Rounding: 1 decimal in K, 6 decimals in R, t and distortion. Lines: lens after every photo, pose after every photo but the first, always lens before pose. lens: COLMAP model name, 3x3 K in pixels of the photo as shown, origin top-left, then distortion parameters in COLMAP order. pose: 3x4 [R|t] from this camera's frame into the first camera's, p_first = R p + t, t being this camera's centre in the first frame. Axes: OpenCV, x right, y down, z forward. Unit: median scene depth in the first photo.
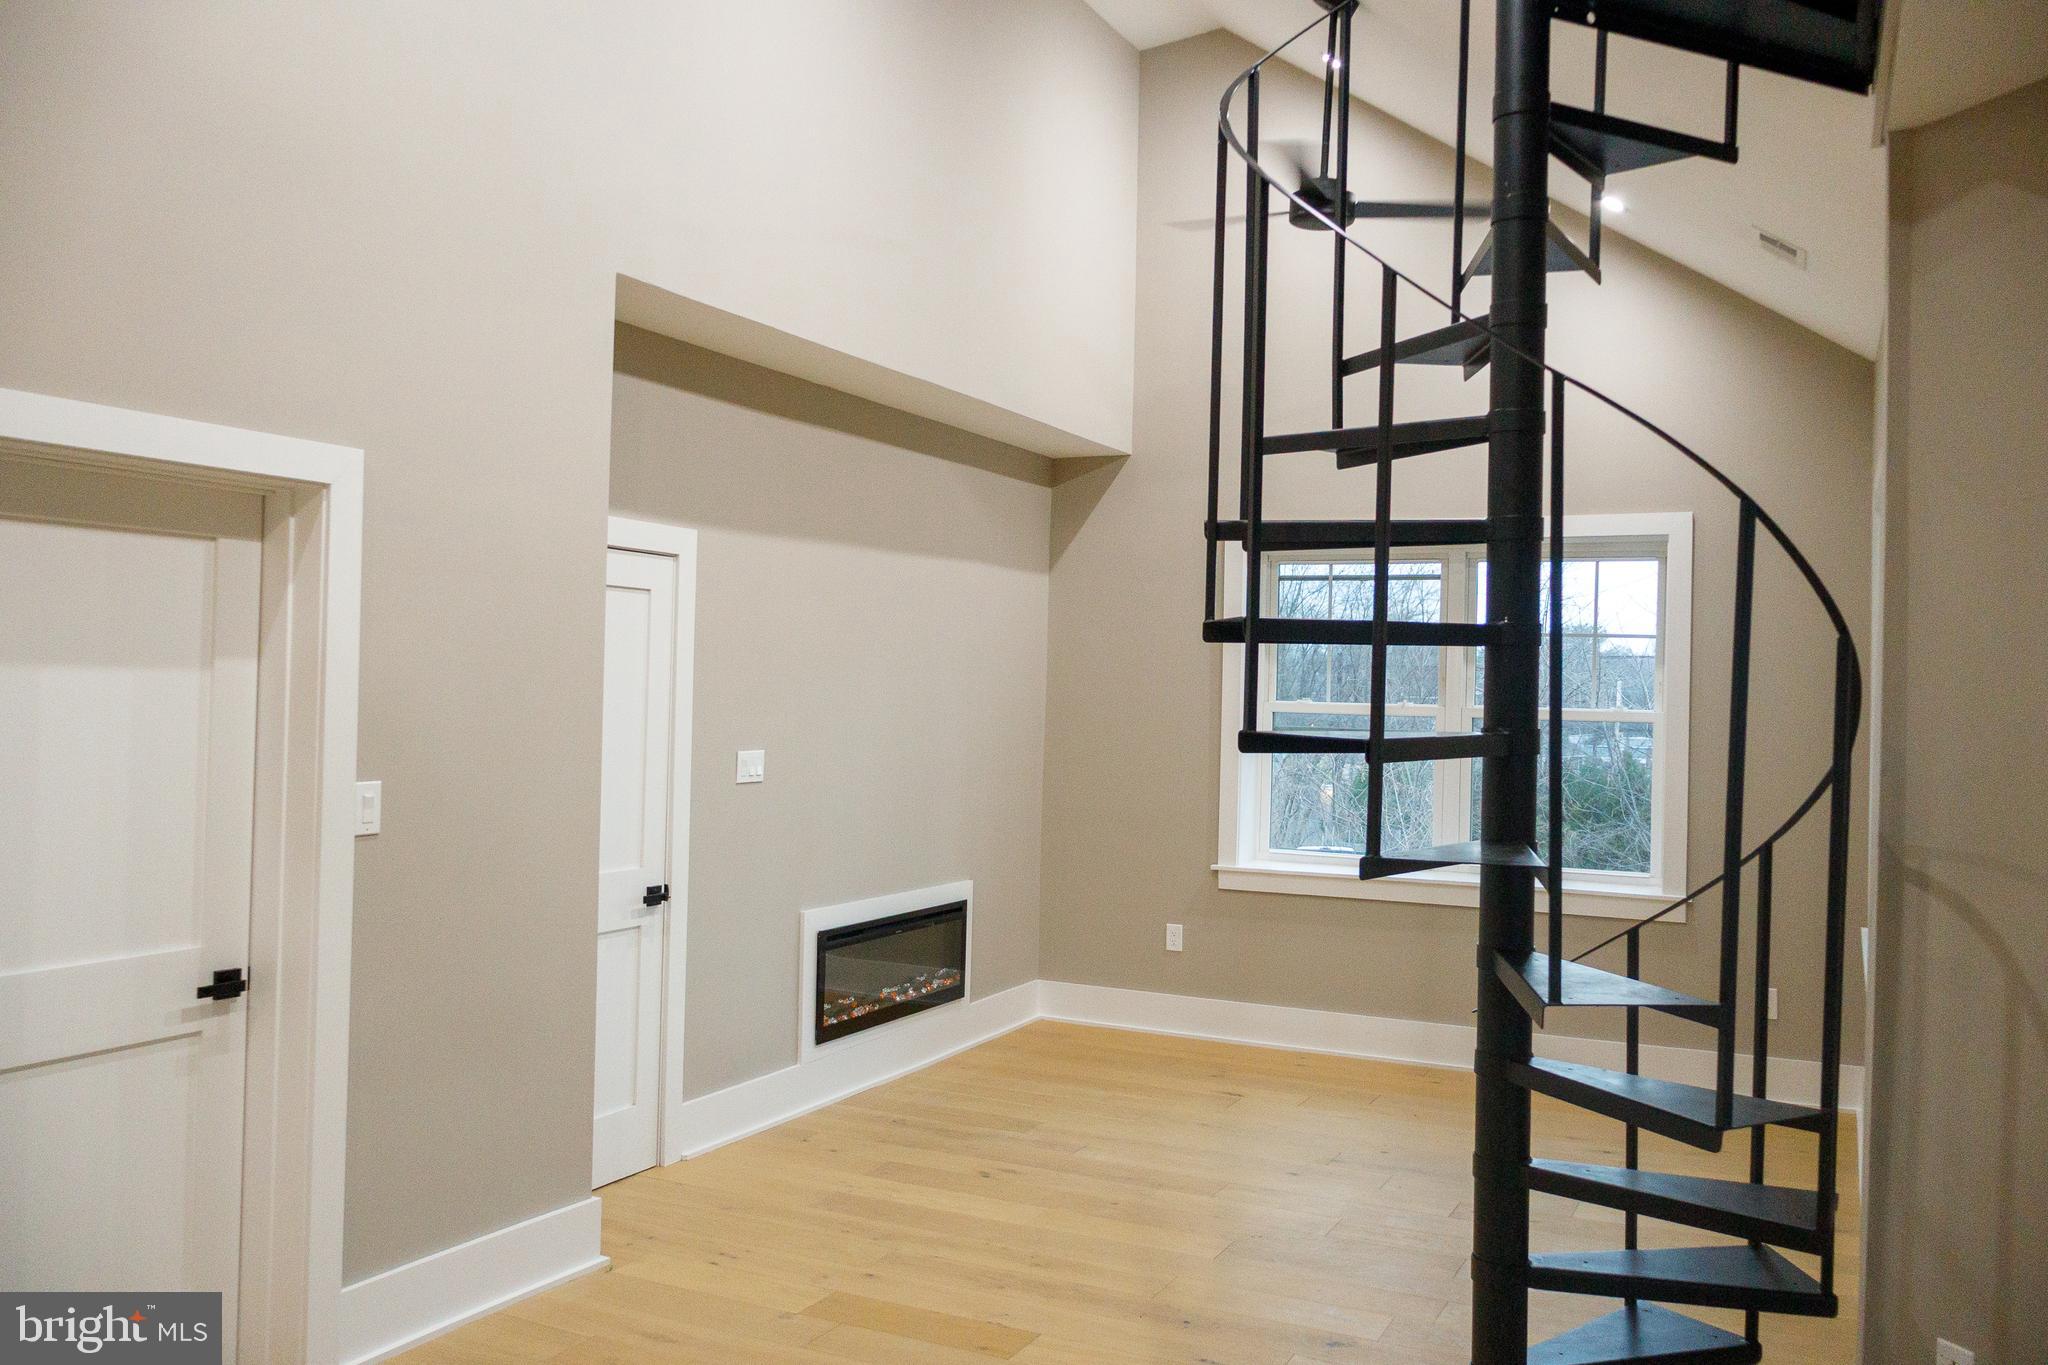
lens RADIAL K [[1736.0, 0, 1007.7], [0, 1736.0, 694.5], [0, 0, 1]] dist [0.042281, 0.002063]
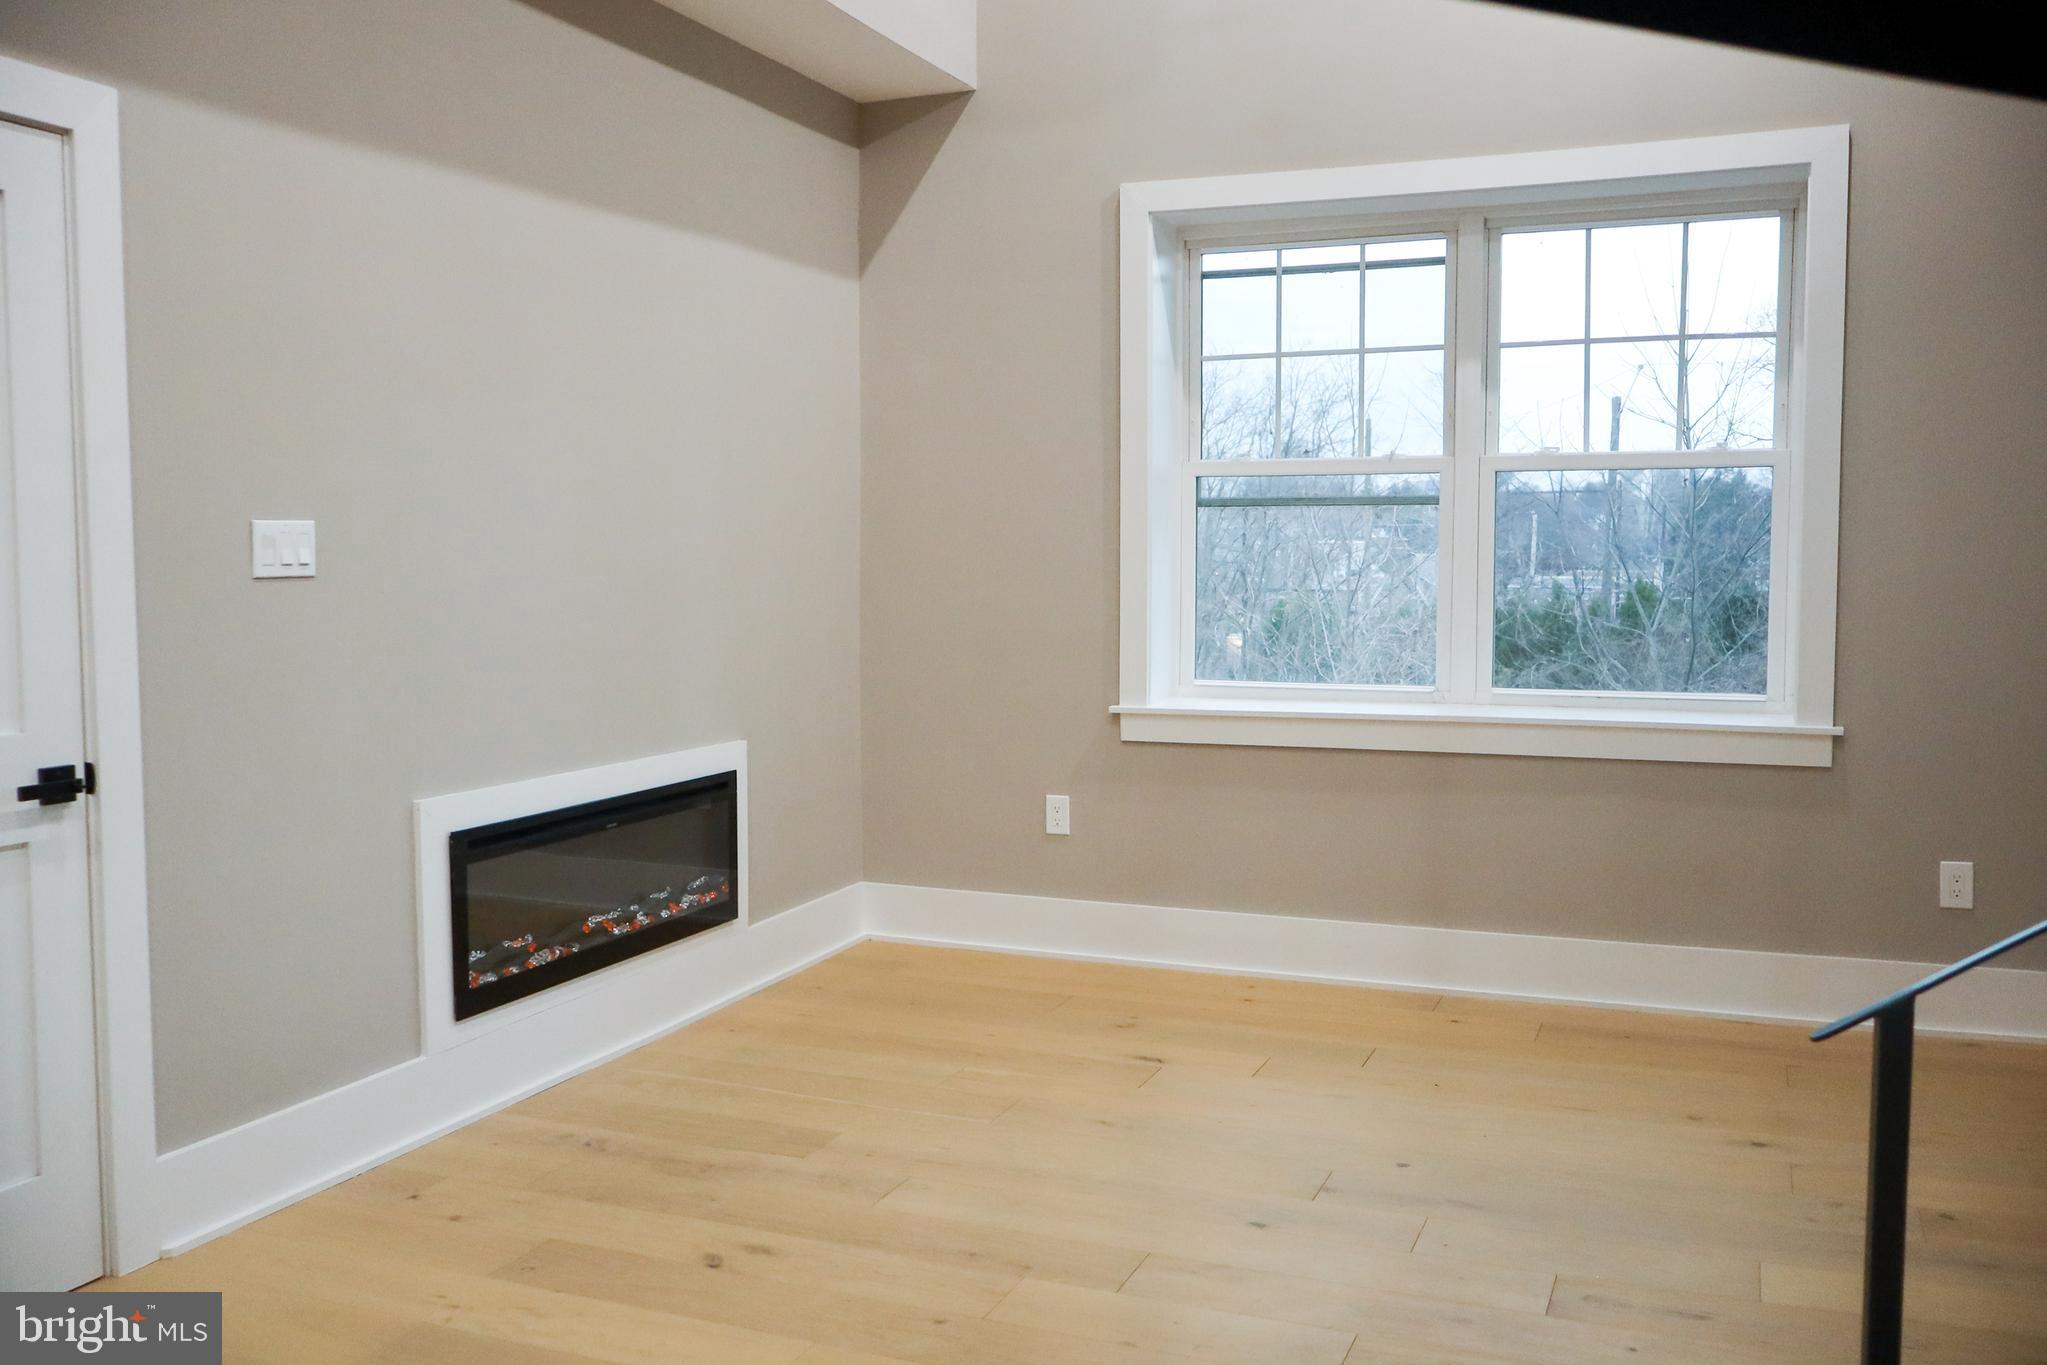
lens RADIAL K [[1735.1, 0, 1029.2], [0, 1735.1, 679.1], [0, 0, 1]] dist [0.042281, 0.002063]
pose [[0.997336, -0.029646, 0.066644, 0.046750], [0.024920, 0.997189, 0.070667, 0.044410], [-0.068552, -0.068818, 0.995271, 0.375989]]
